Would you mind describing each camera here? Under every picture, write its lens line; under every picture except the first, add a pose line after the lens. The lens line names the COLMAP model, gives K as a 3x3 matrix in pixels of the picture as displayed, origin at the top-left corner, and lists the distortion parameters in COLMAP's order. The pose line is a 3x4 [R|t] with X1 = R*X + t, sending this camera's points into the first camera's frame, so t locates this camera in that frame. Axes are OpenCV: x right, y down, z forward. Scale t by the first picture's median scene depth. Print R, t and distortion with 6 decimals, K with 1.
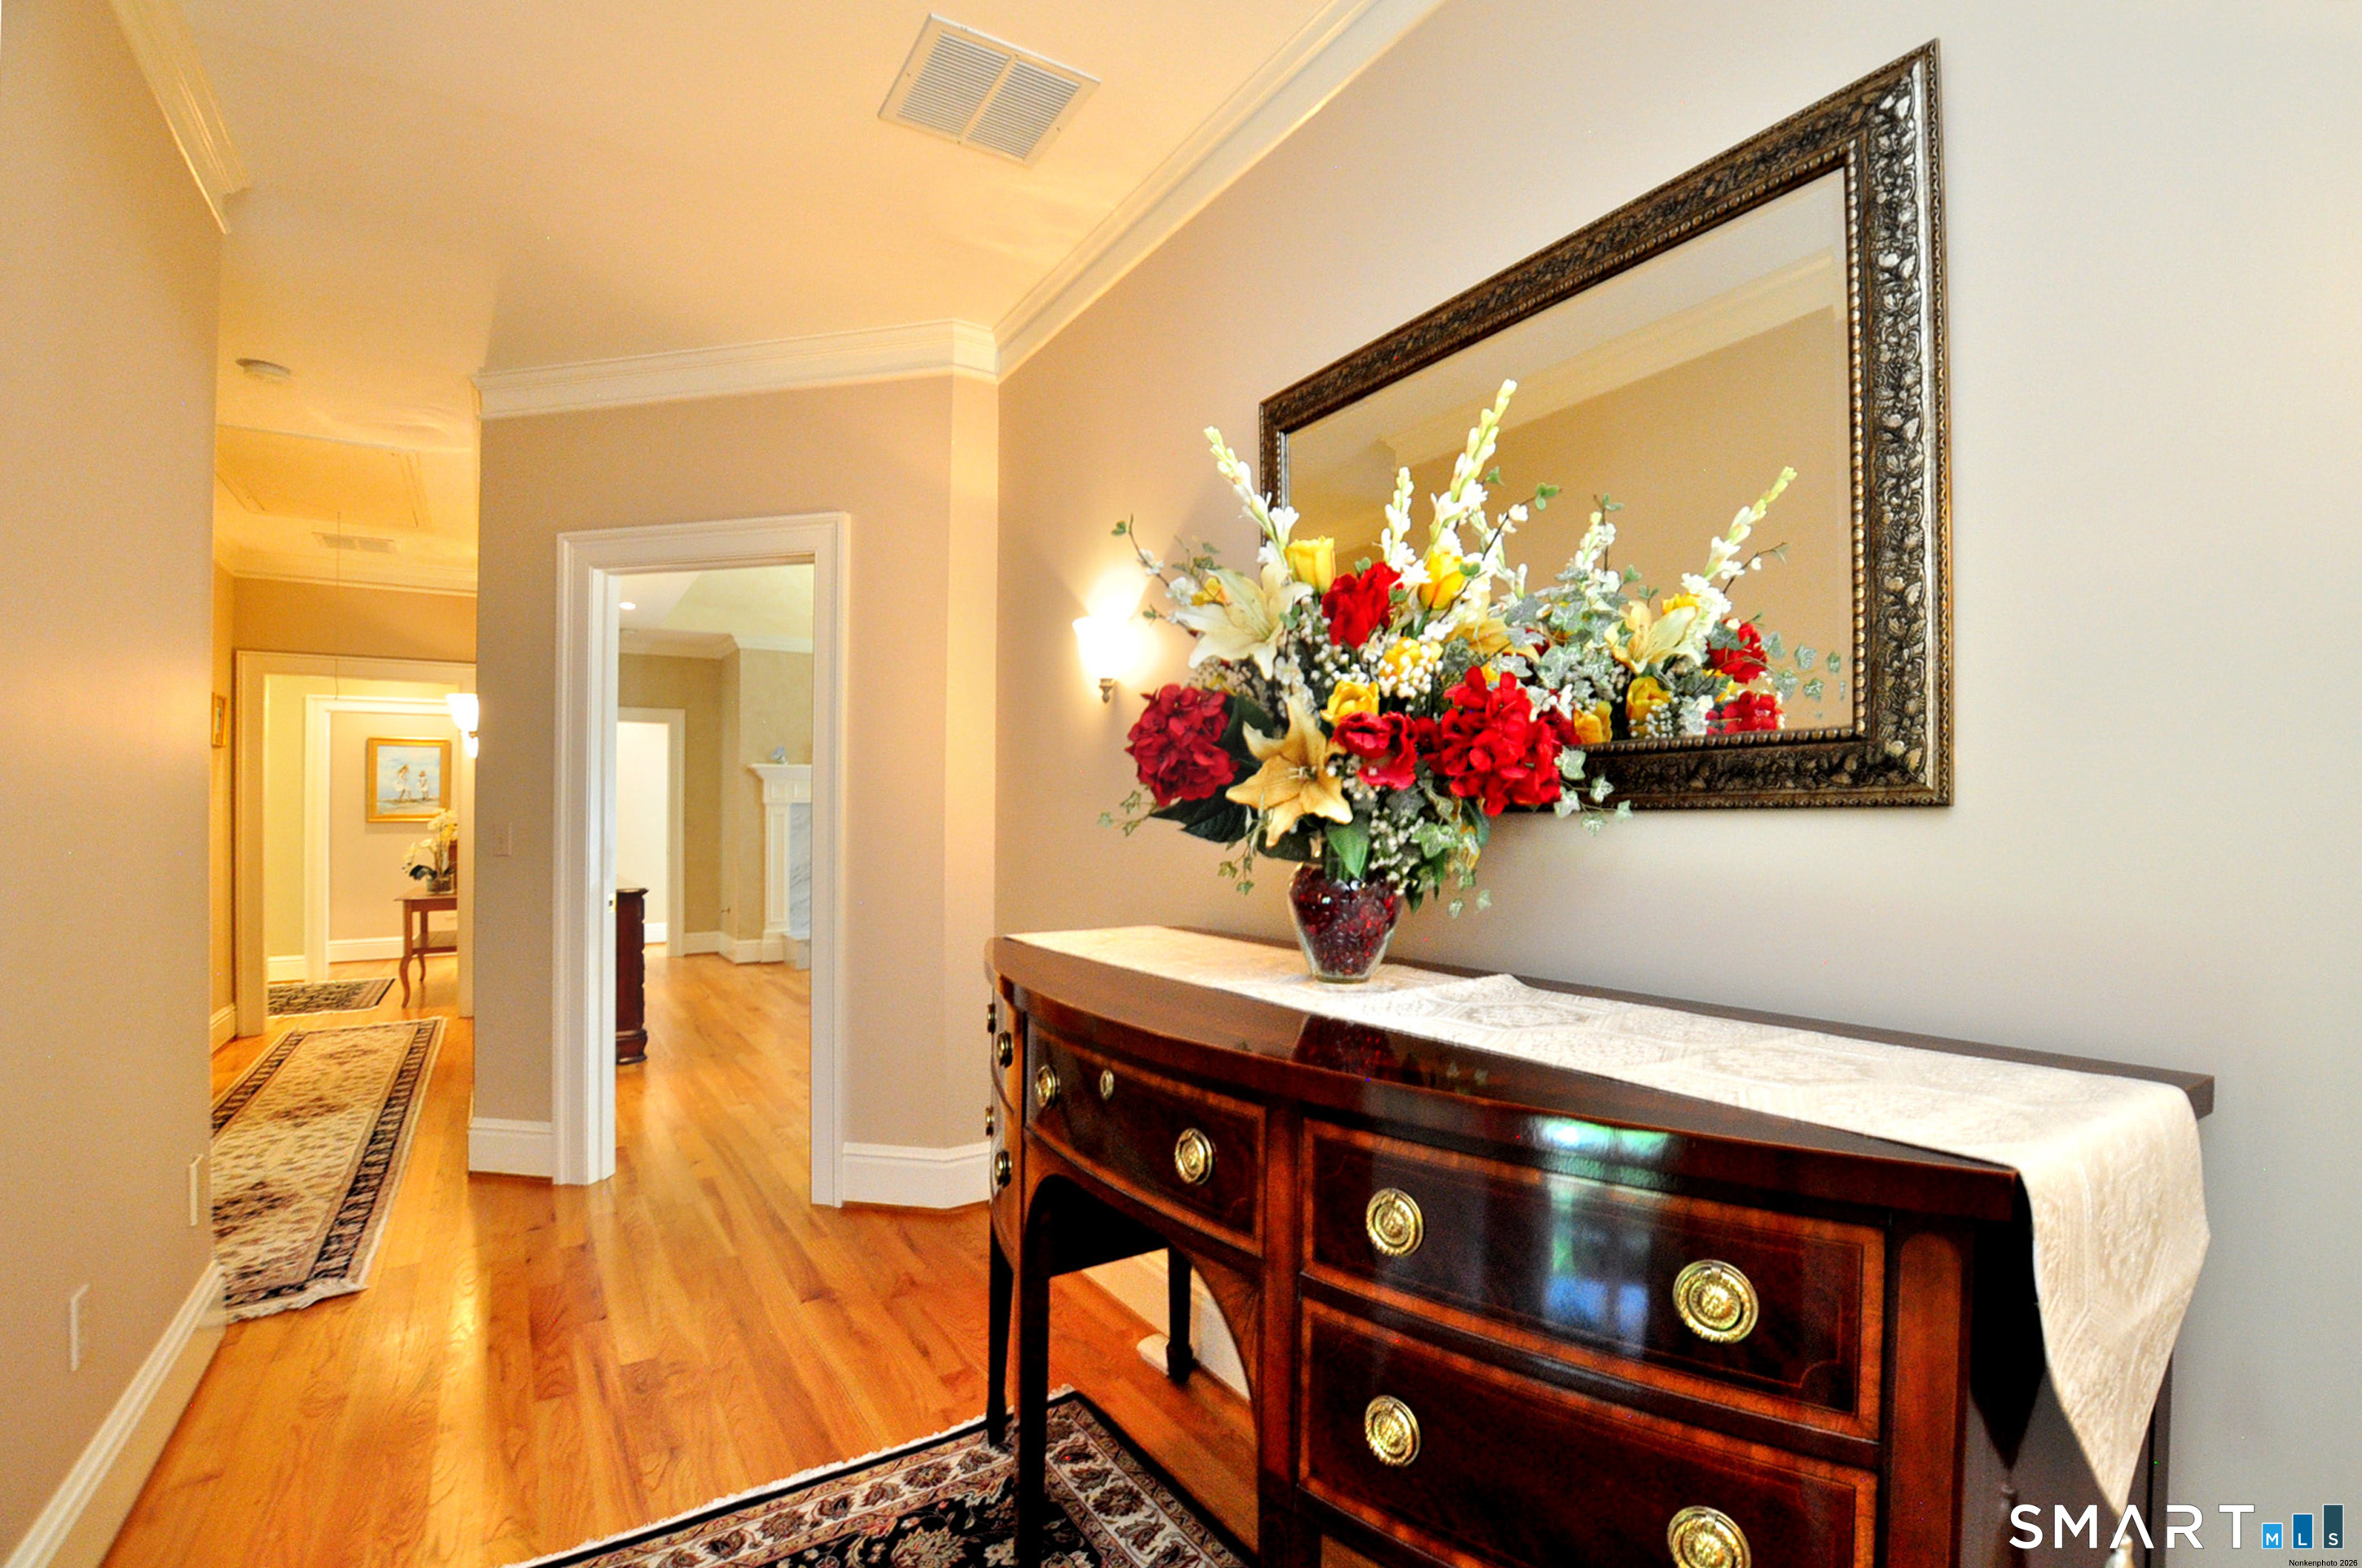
lens RADIAL K [[1053.8, 0, 1176.4], [0, 1053.8, 801.6], [0, 0, 1]] dist [-0.016693, 0.000016]
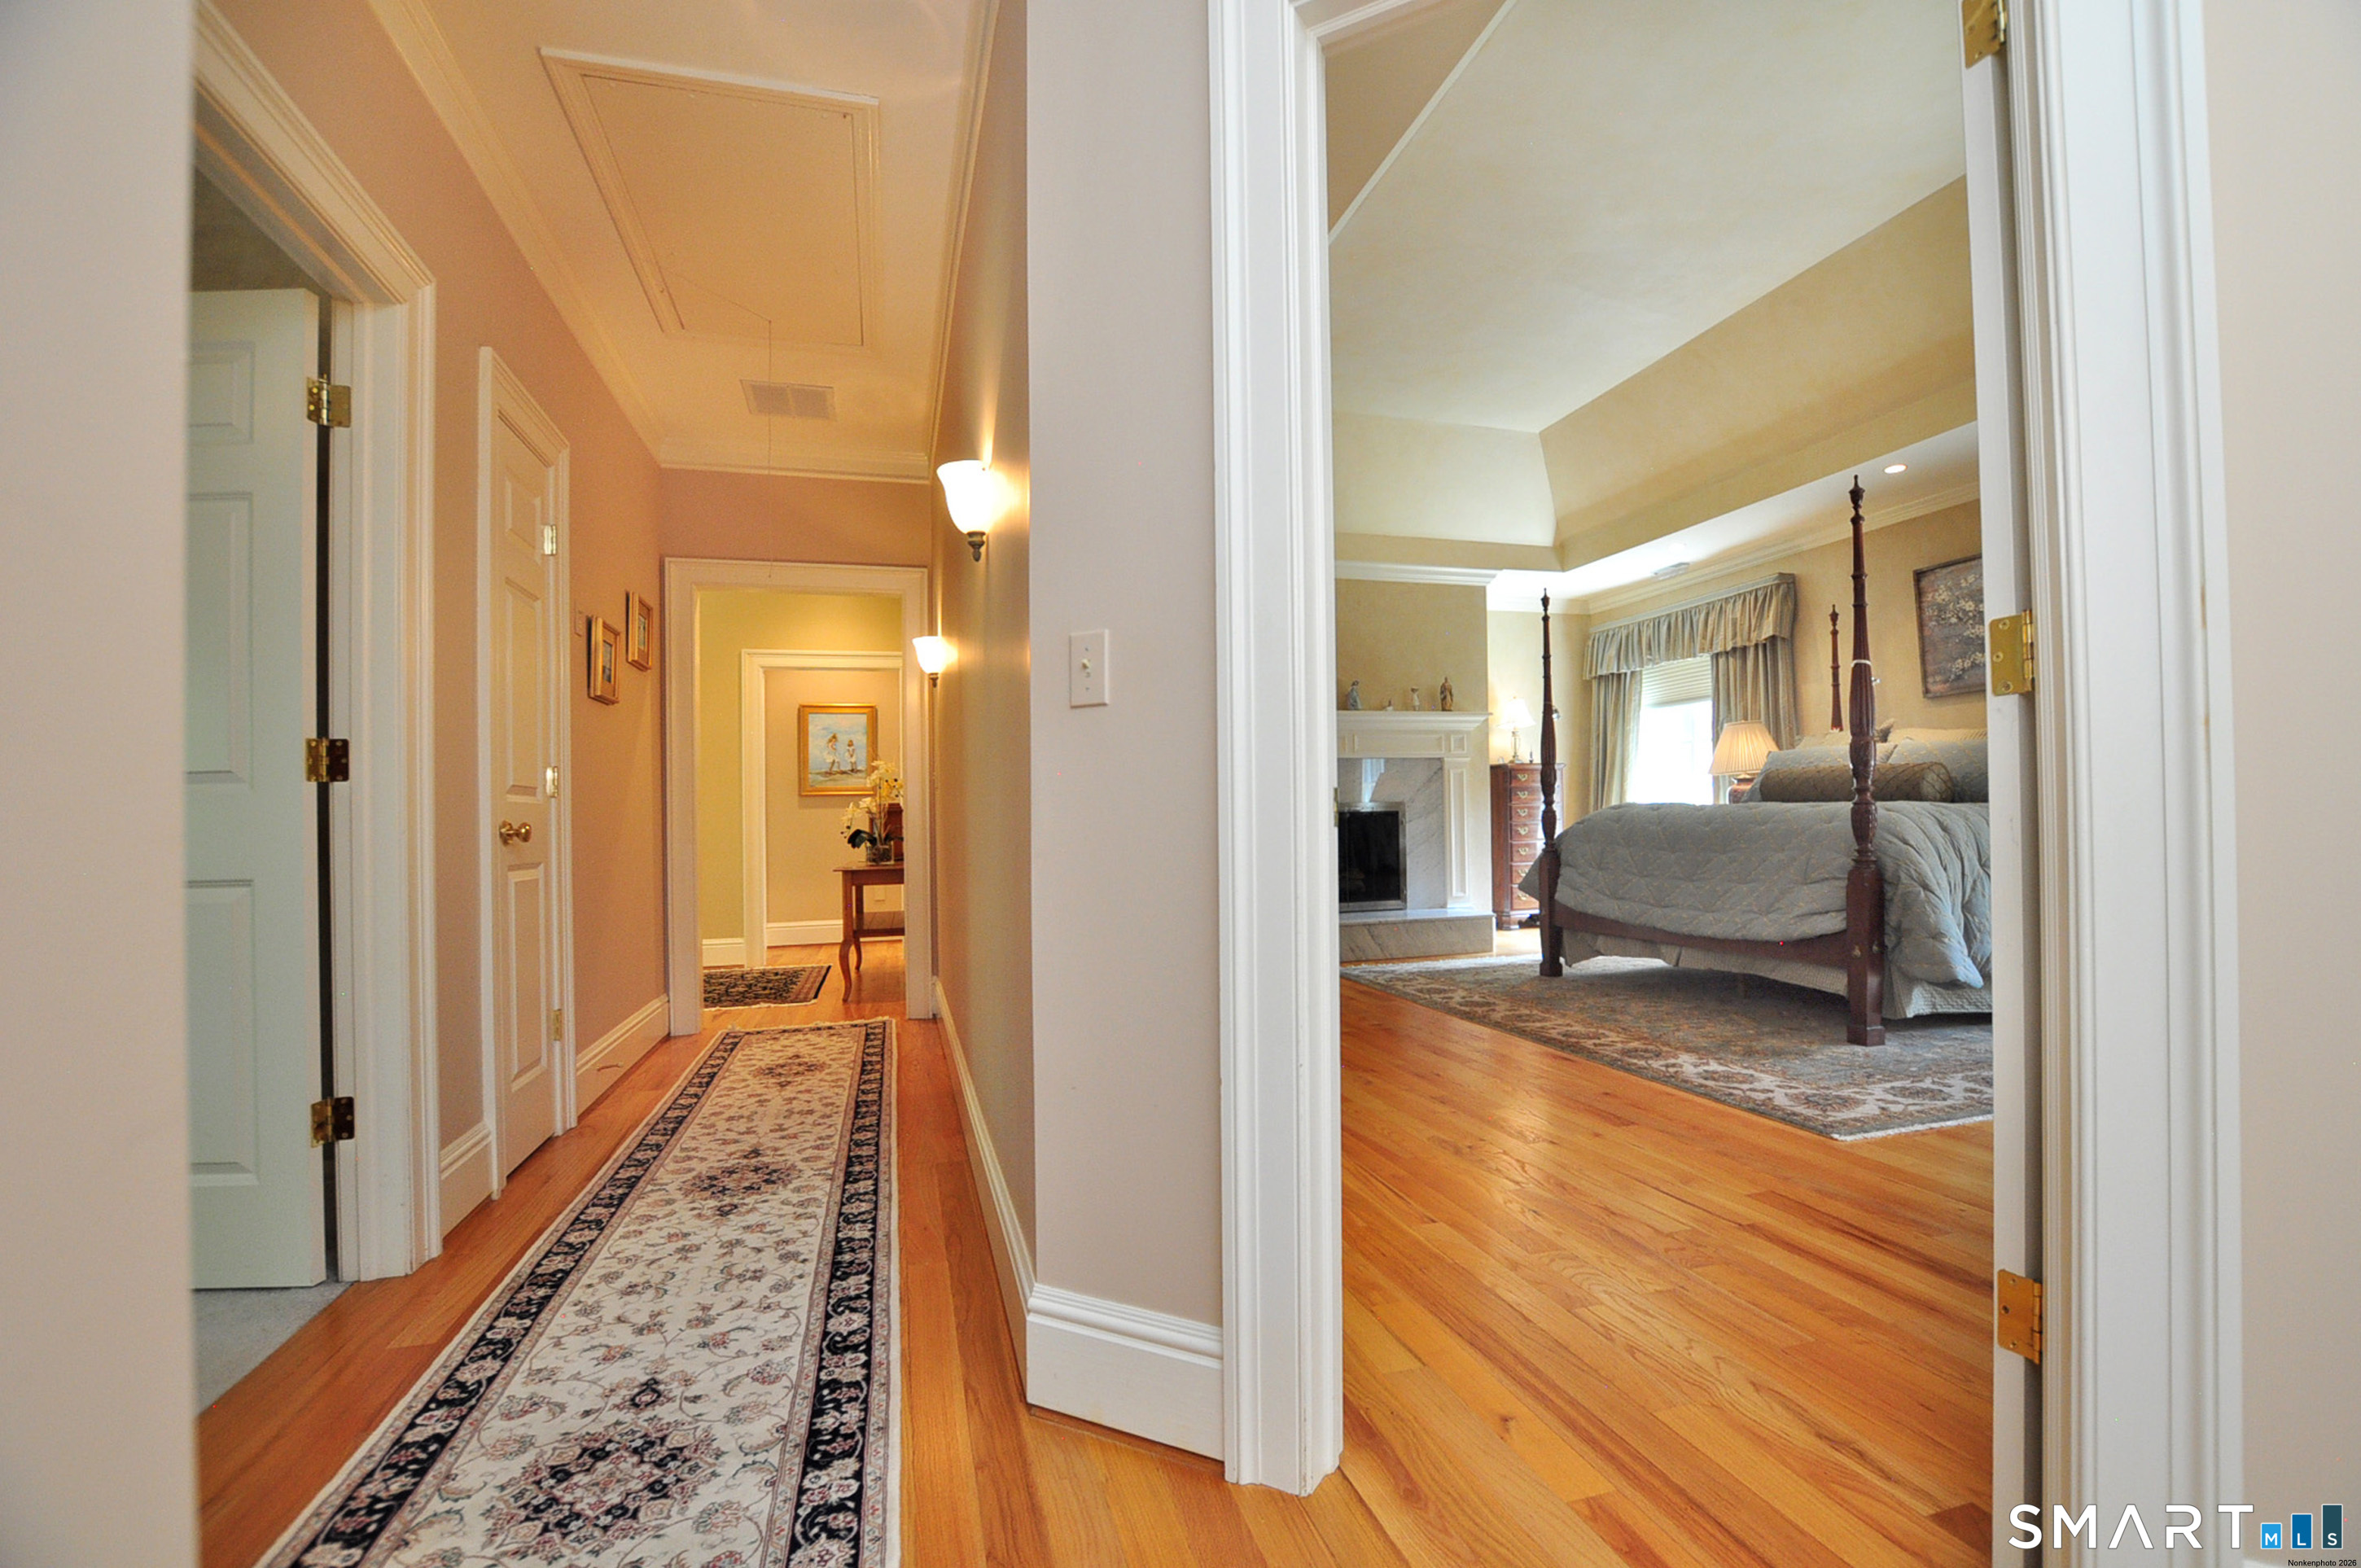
lens RADIAL K [[1053.3, 0, 1186.0], [0, 1053.3, 794.6], [0, 0, 1]] dist [-0.016693, 0.000016]
pose [[0.954339, -0.020848, -0.297998, -0.270197], [0.019010, 0.999778, -0.009065, 0.053755], [0.298121, 0.002986, 0.954523, 0.334590]]
